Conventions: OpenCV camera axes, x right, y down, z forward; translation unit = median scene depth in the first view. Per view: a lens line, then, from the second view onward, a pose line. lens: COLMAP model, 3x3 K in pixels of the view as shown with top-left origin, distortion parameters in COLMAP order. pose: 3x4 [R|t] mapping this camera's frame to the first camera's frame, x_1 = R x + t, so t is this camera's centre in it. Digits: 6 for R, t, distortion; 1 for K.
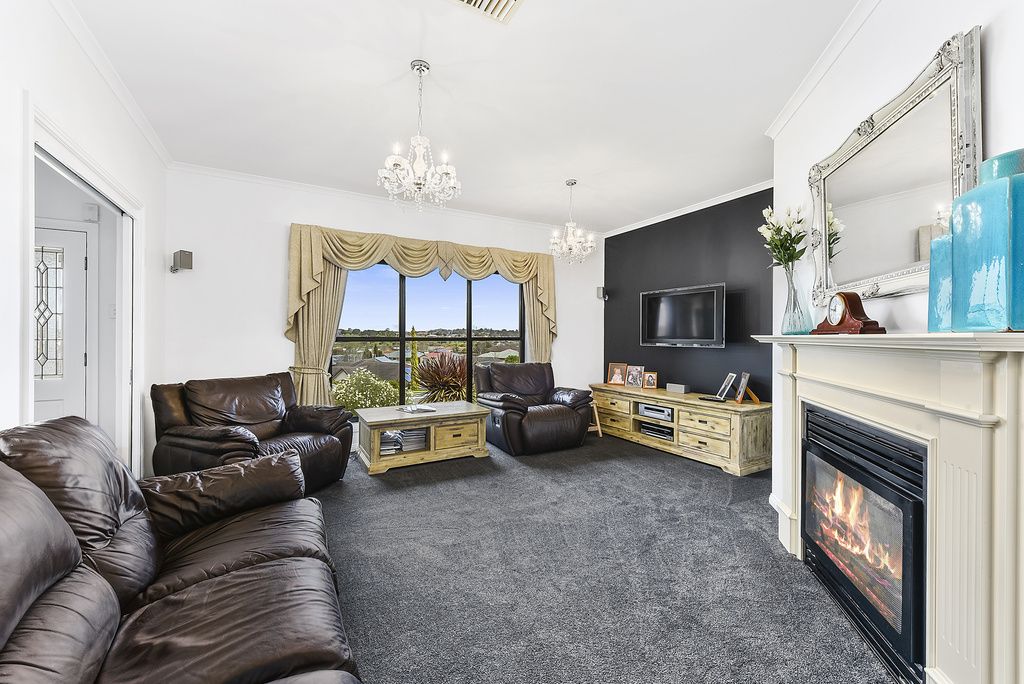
lens RADIAL K [[411.2, 0, 507.4], [0, 411.2, 338.3], [0, 0, 1]] dist [-0.000673, -0.000544]
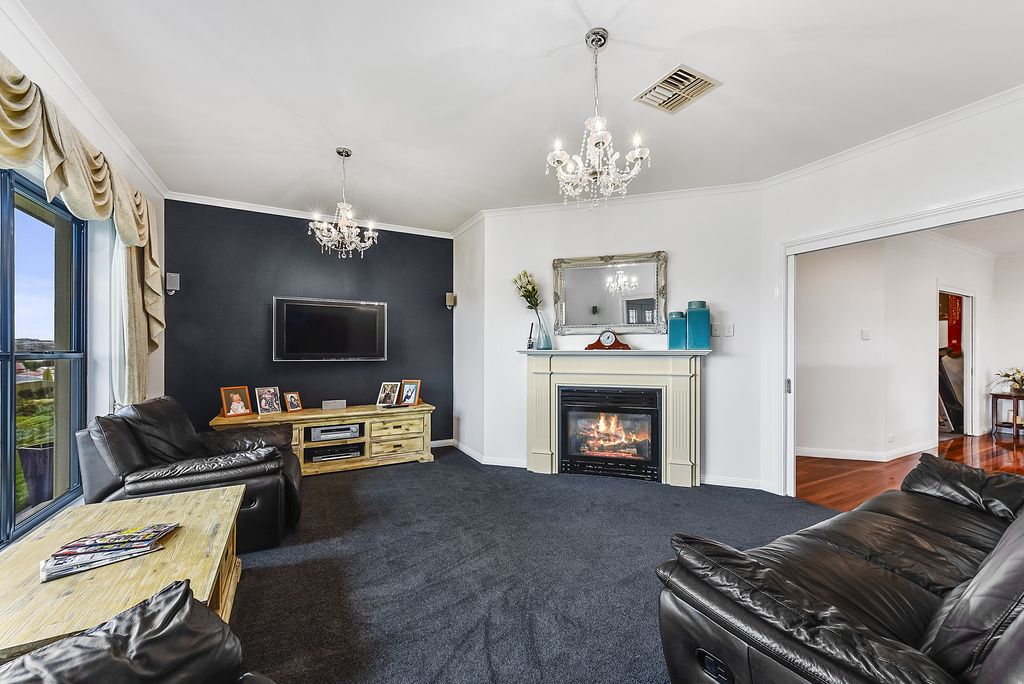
lens RADIAL K [[411.2, 0, 507.1], [0, 411.2, 348.7], [0, 0, 1]] dist [-0.000673, -0.000544]
pose [[-0.015898, 0.008697, 0.999836, -0.606254], [0.002972, 0.999958, -0.008651, 0.001618], [-0.999869, 0.002834, -0.015923, 0.679083]]
